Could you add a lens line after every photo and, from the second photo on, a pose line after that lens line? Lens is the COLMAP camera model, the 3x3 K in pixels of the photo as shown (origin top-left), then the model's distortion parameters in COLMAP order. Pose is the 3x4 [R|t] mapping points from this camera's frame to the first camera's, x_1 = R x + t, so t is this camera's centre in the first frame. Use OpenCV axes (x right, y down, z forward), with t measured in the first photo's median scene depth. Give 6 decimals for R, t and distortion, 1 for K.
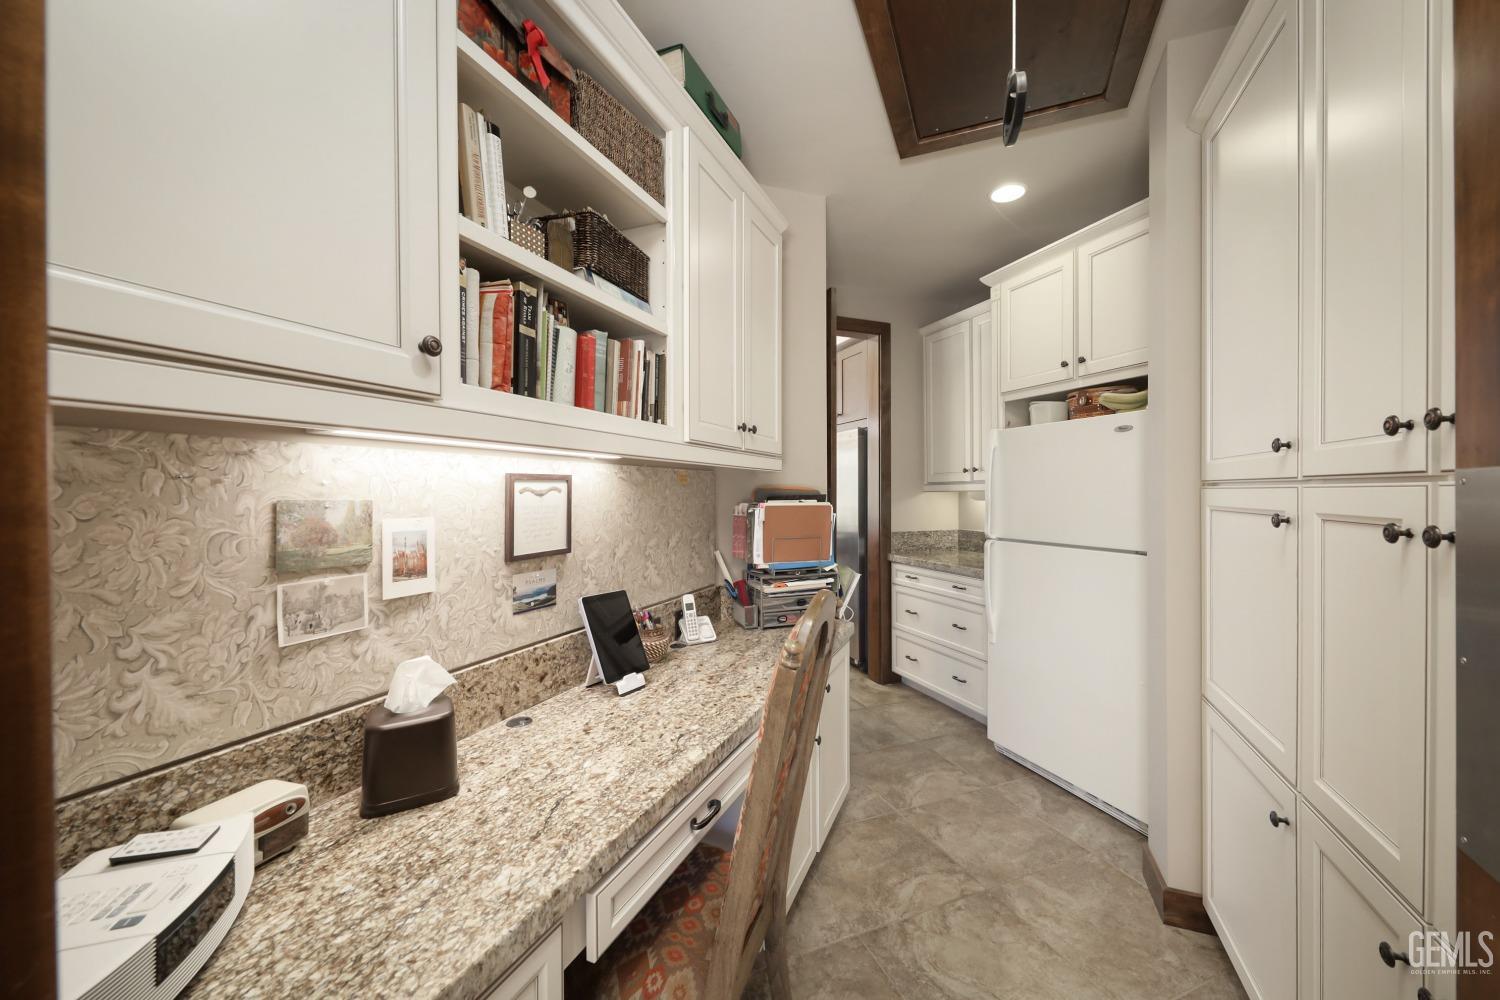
lens RADIAL K [[558.8, 0, 745.5], [0, 558.8, 491.3], [0, 0, 1]] dist [0.011456, 0.000018]
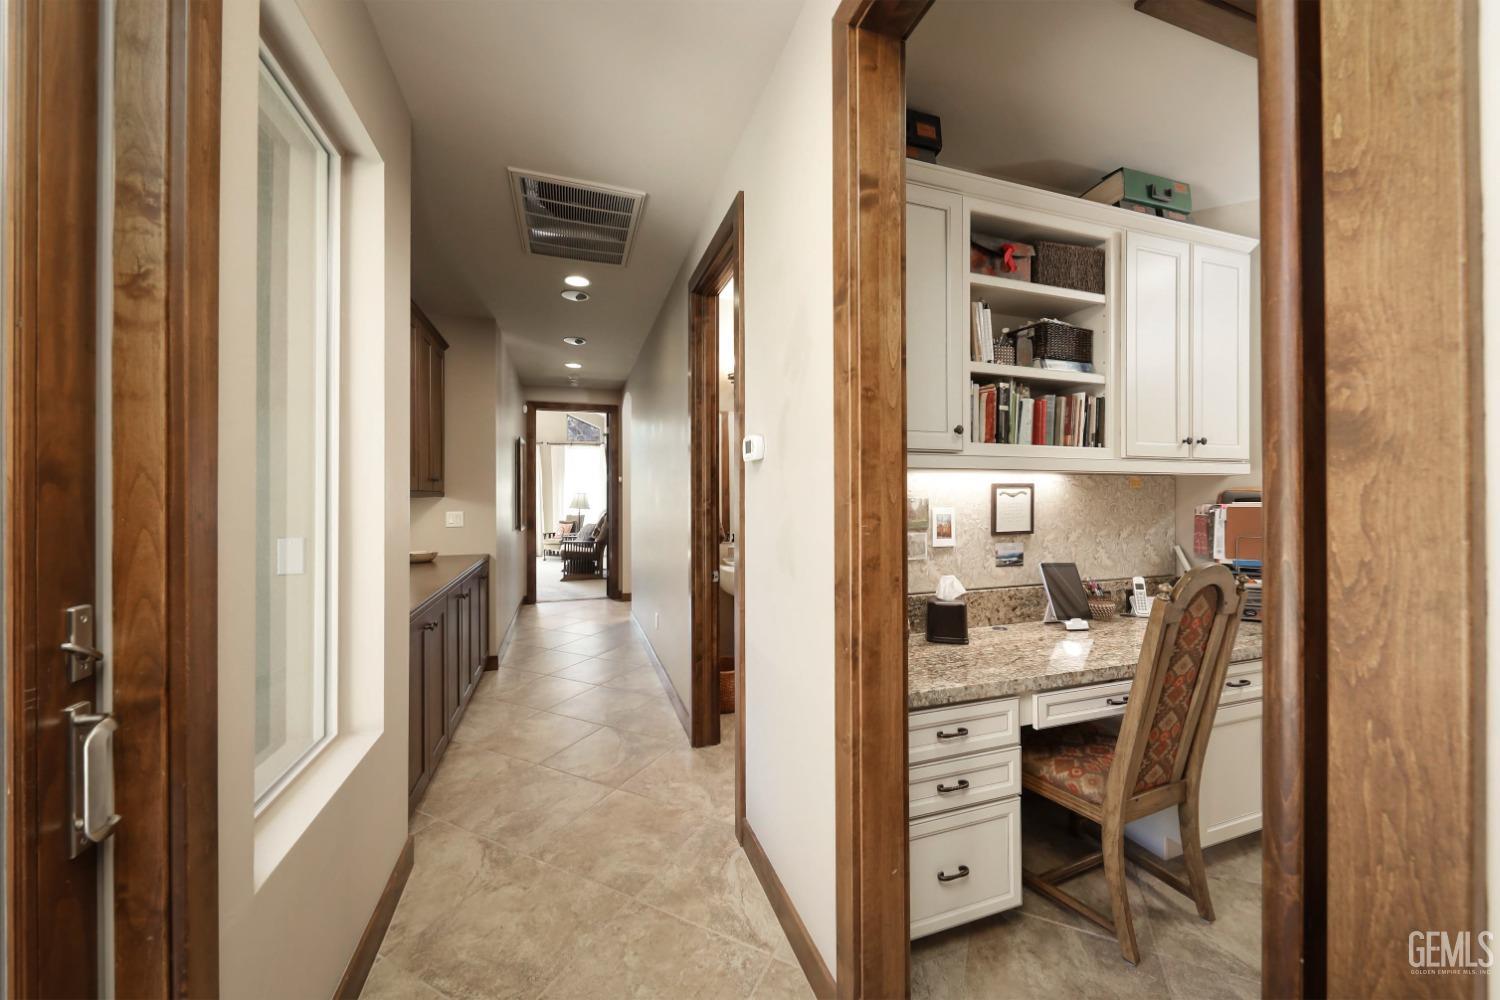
lens RADIAL K [[551.0, 0, 754.9], [0, 551.0, 499.3], [0, 0, 1]] dist [0.001865, -0.000152]
pose [[0.691160, 0.006123, -0.722676, 0.295442], [0.001961, 0.999945, 0.010348, -0.002775], [0.722699, -0.008569, 0.691110, -0.702321]]
